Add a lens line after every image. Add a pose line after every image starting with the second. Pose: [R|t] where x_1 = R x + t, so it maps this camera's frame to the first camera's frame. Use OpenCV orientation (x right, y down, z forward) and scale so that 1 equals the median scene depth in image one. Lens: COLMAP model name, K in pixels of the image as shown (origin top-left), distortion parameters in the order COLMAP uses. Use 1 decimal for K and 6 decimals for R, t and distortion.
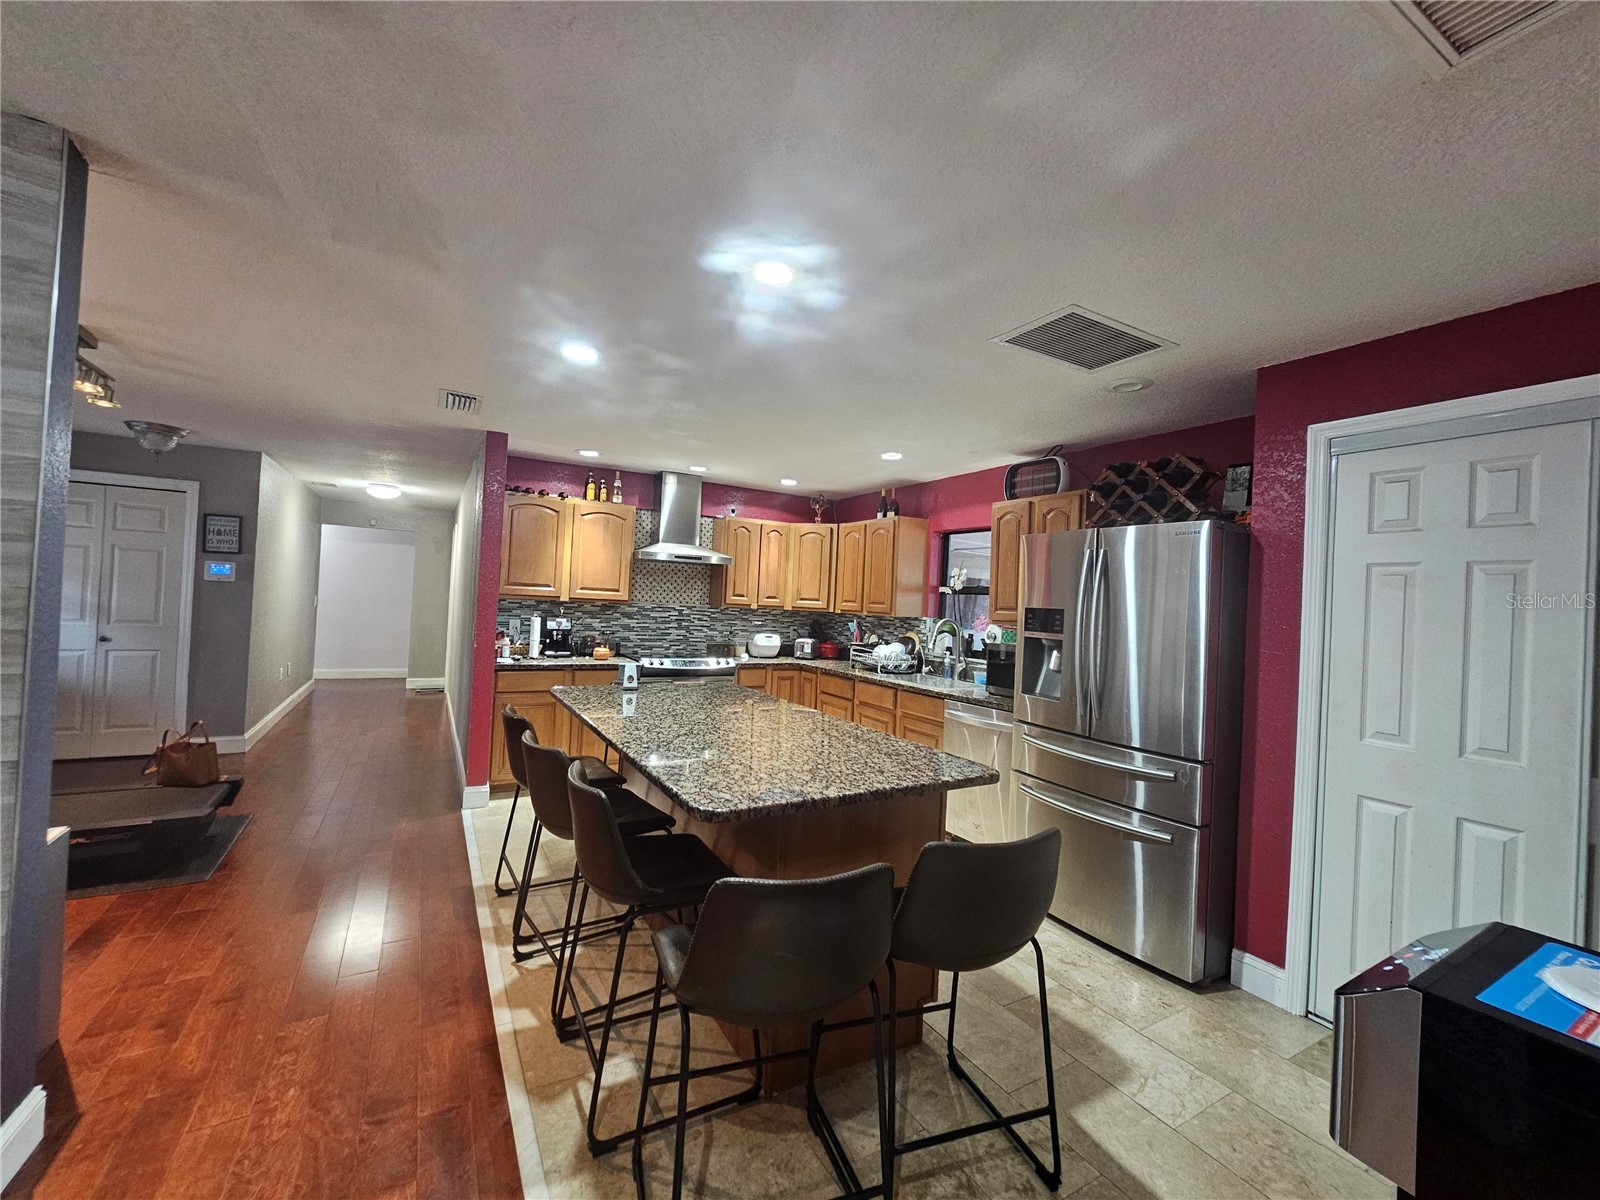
lens RADIAL K [[653.2, 0, 801.2], [0, 653.2, 598.3], [0, 0, 1]] dist [-0.000766, -0.000698]
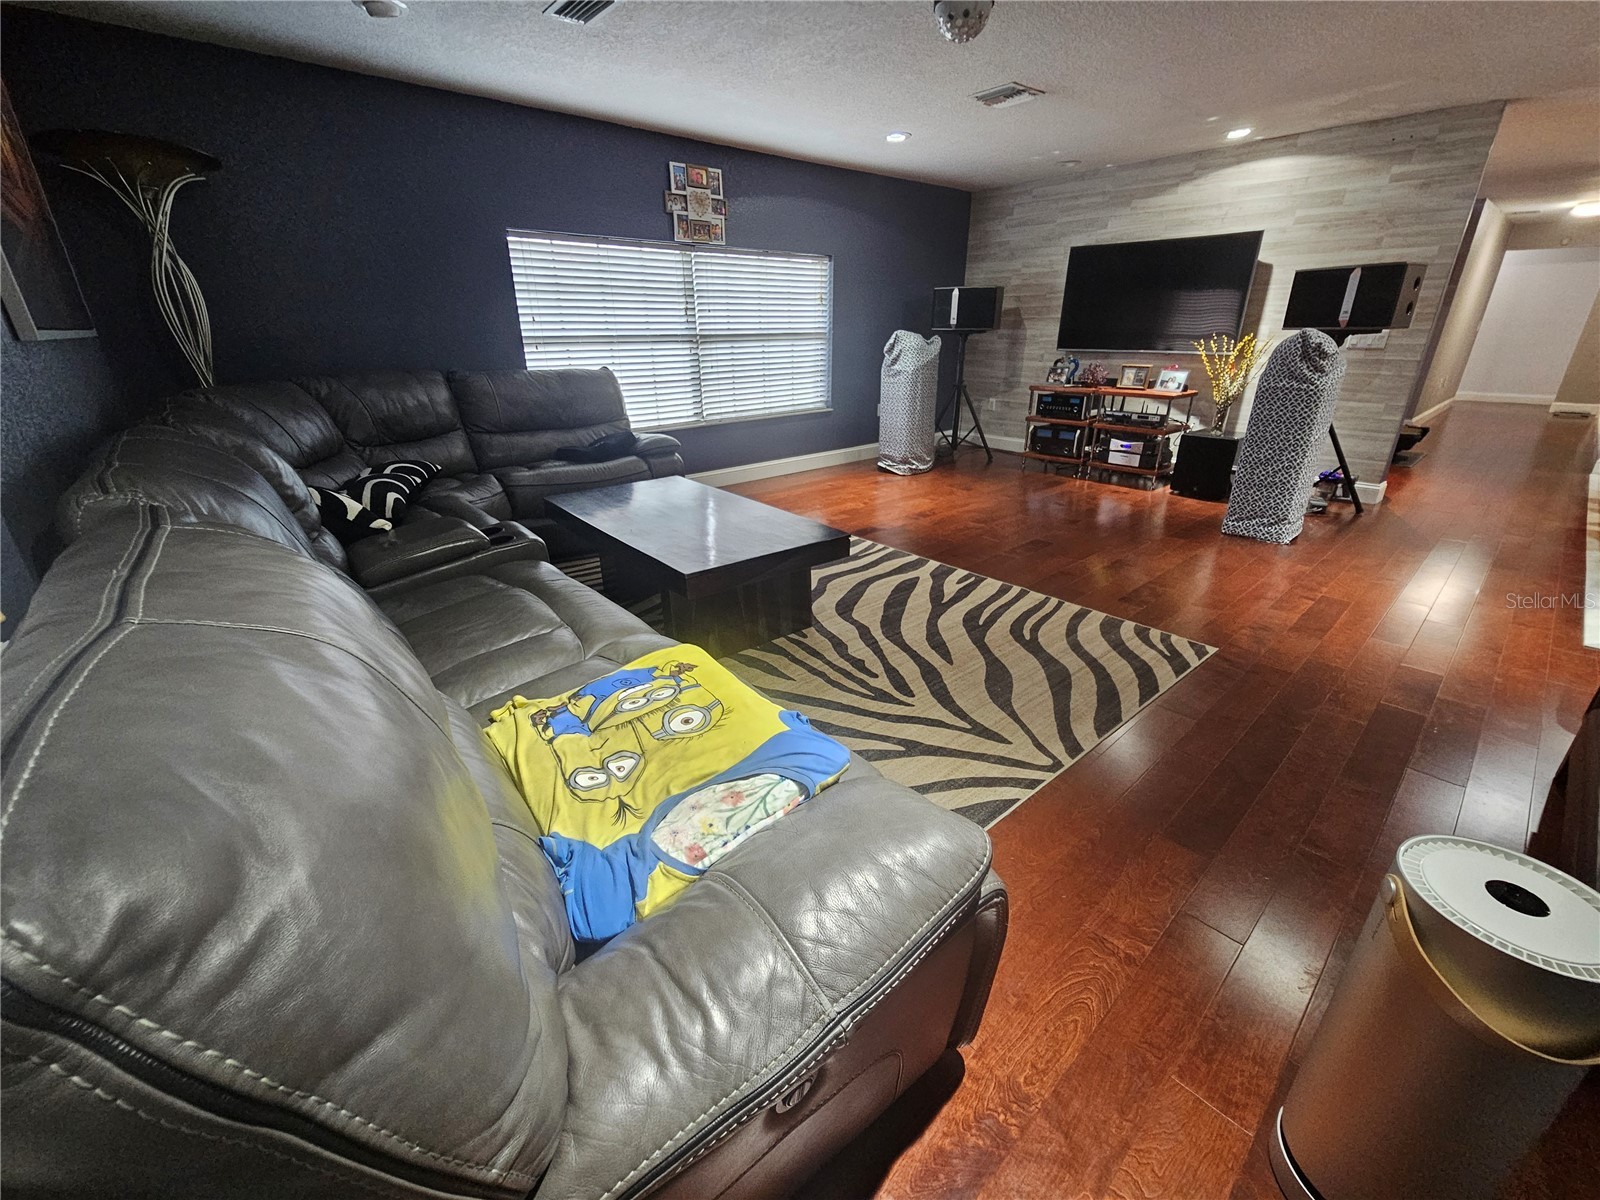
lens RADIAL K [[653.2, 0, 802.8], [0, 653.2, 603.9], [0, 0, 1]] dist [-0.000766, -0.000698]
pose [[0.205720, 0.329243, -0.921563, 0.397411], [0.030958, 0.939044, 0.342399, 0.055852], [0.978121, -0.098969, 0.182988, -0.723805]]
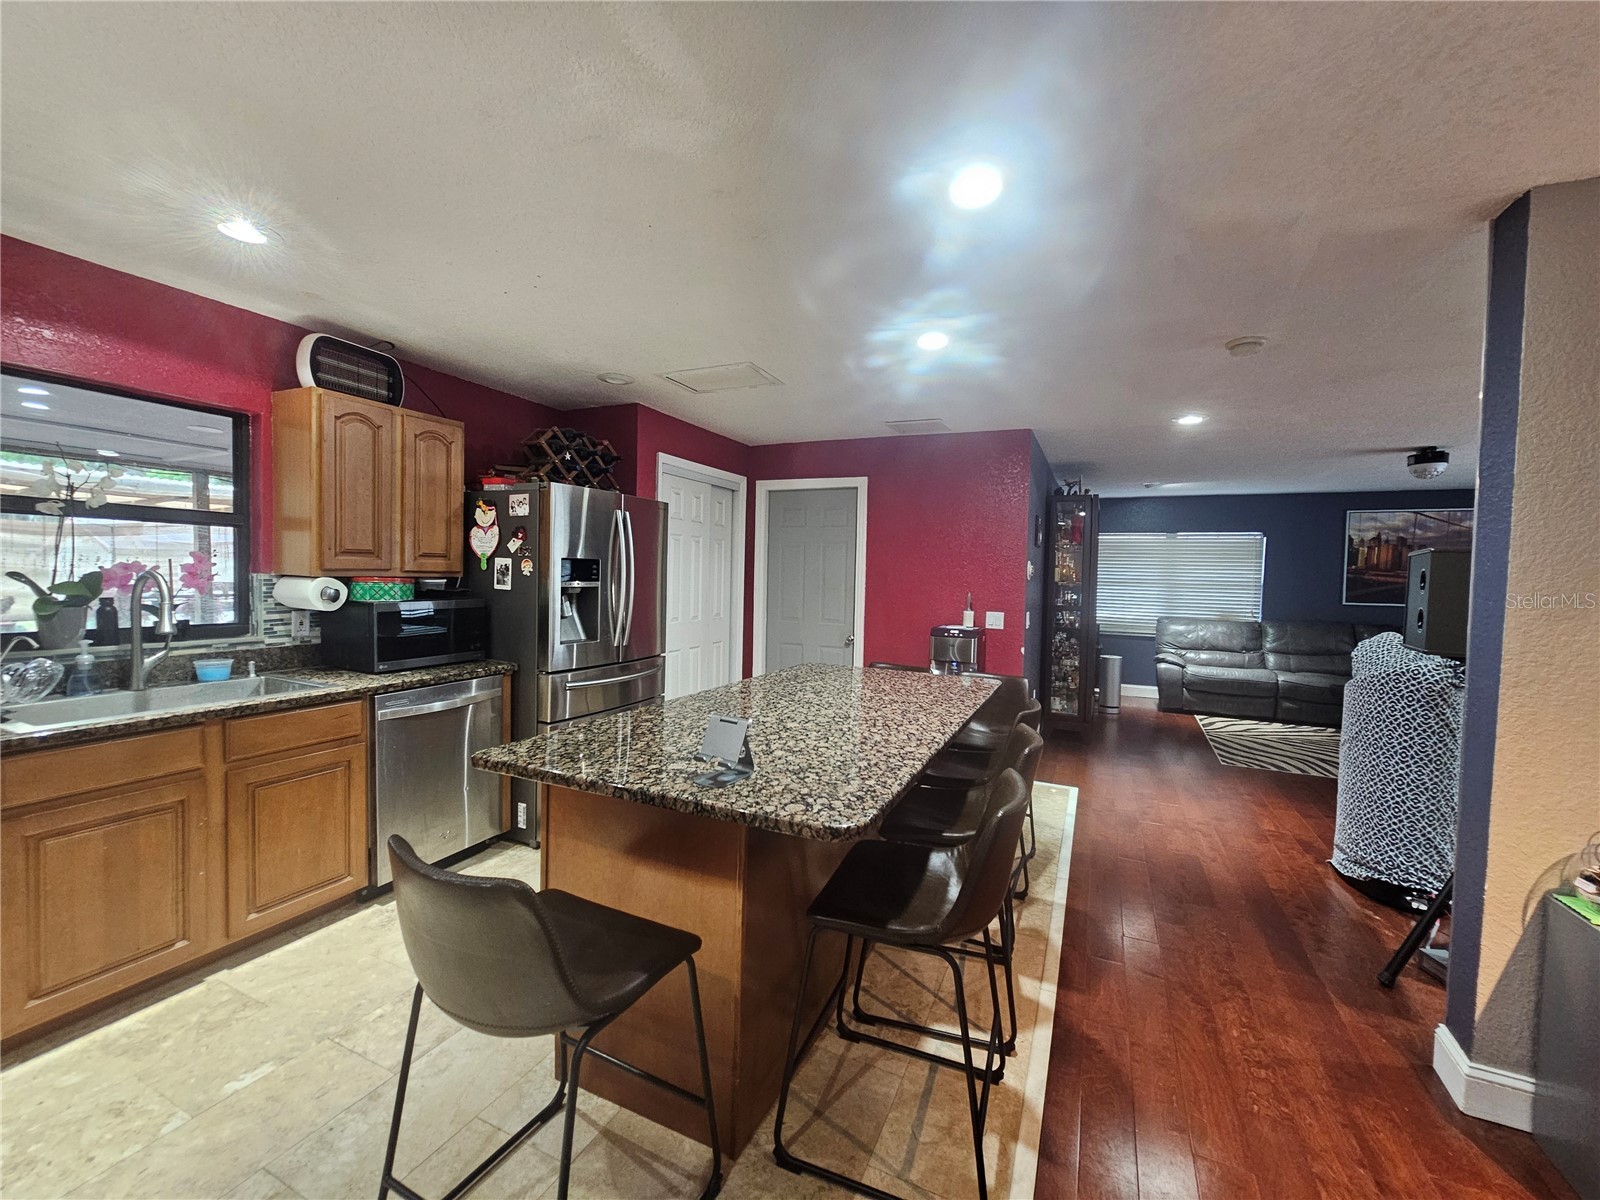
lens RADIAL K [[653.2, 0, 800.4], [0, 653.2, 597.7], [0, 0, 1]] dist [-0.000766, -0.000698]
pose [[-0.571642, -0.092920, 0.815225, -0.443891], [-0.058145, 0.995656, 0.072714, -0.012475], [-0.818440, -0.005835, -0.574562, 0.838016]]
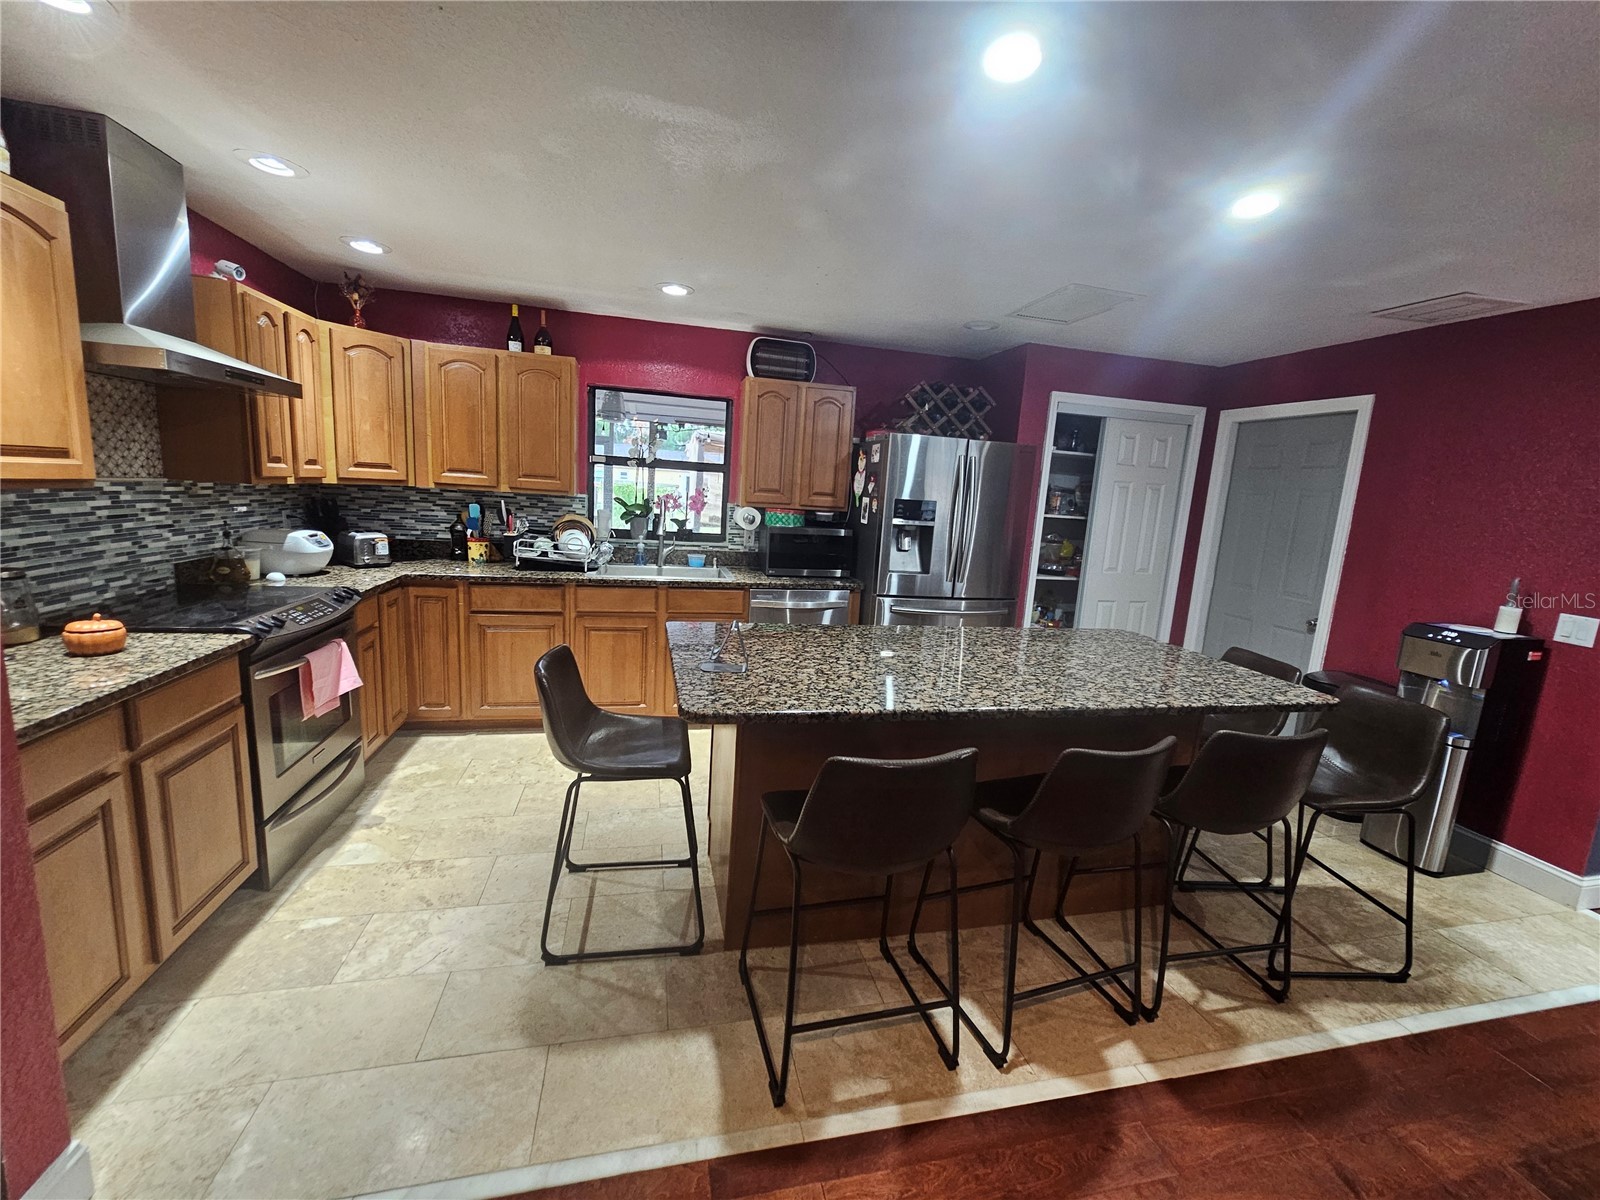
lens RADIAL K [[653.2, 0, 800.6], [0, 653.2, 596.5], [0, 0, 1]] dist [-0.000766, -0.000698]
pose [[0.293318, -0.187546, 0.937439, -0.535732], [-0.055211, 0.975609, 0.212458, -0.035034], [-0.954419, -0.114075, 0.275809, 0.542154]]
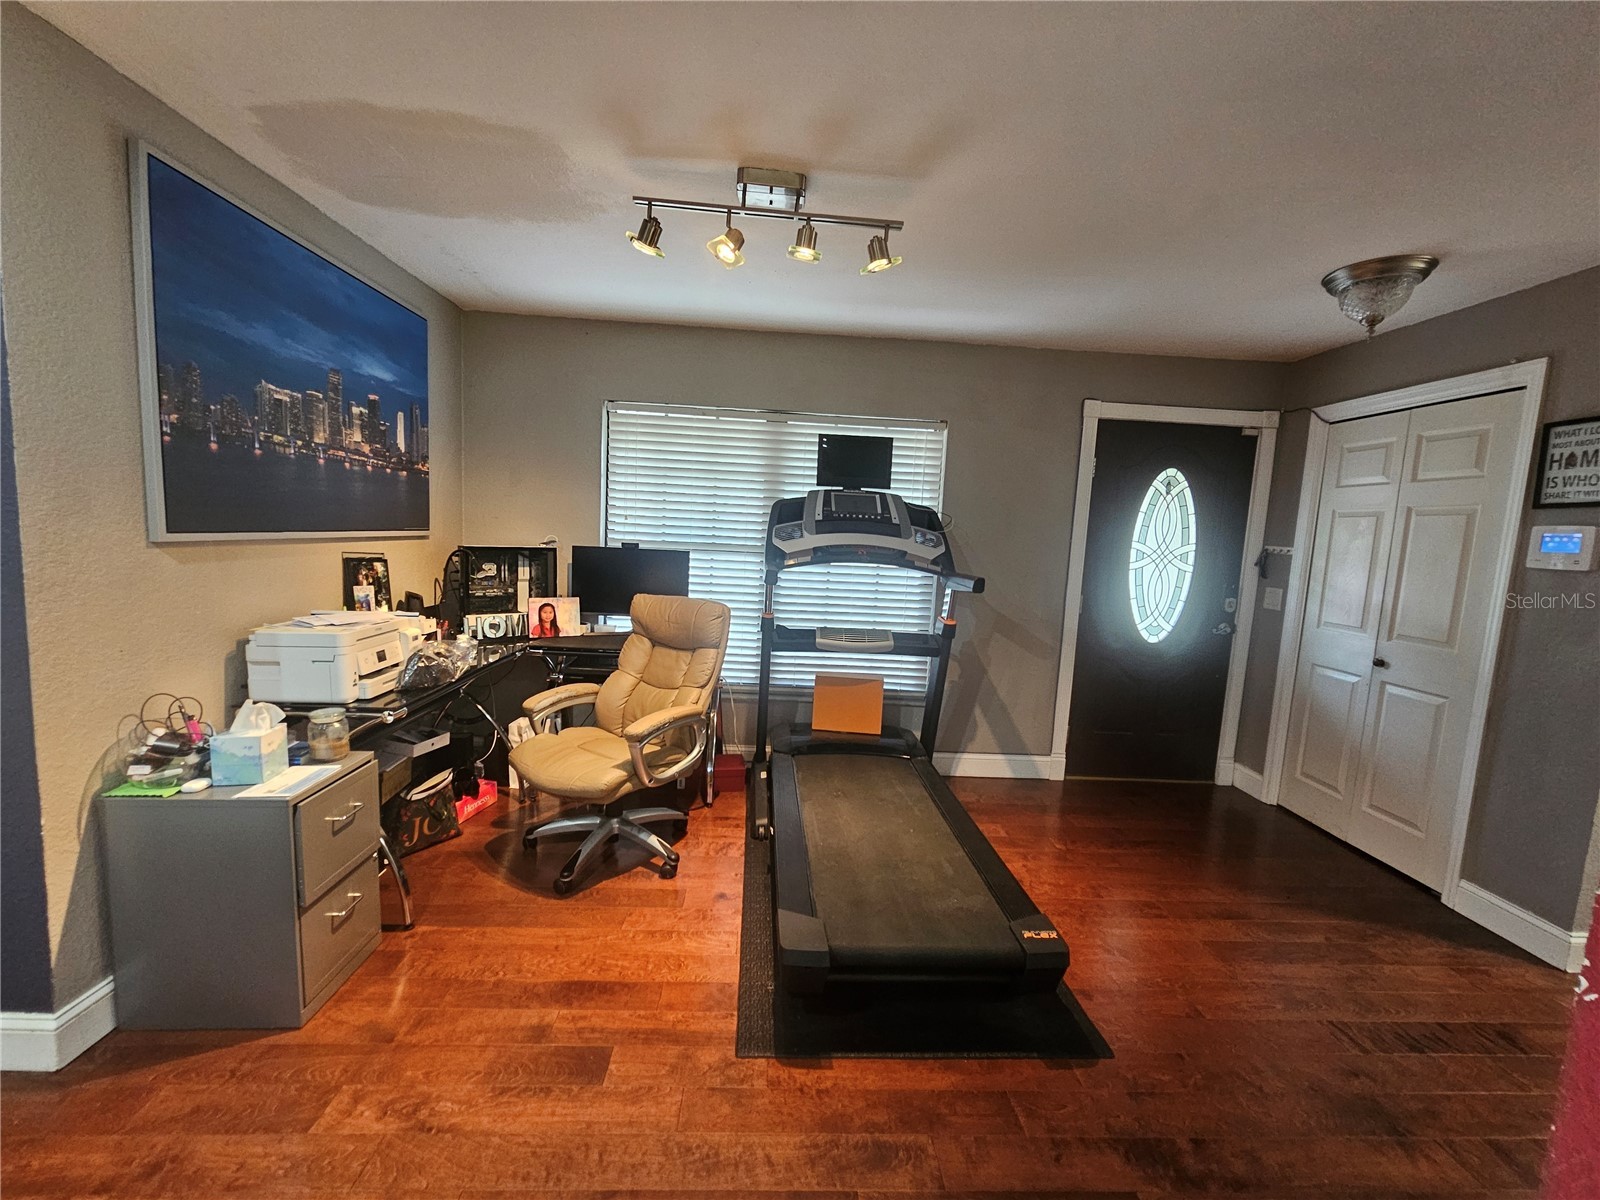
lens RADIAL K [[653.2, 0, 796.0], [0, 653.2, 599.7], [0, 0, 1]] dist [-0.000766, -0.000698]
pose [[-0.455480, 0.026583, -0.889849, -0.269045], [-0.064399, 0.995952, 0.062716, -0.000558], [0.887914, 0.085871, -0.451924, 0.780724]]
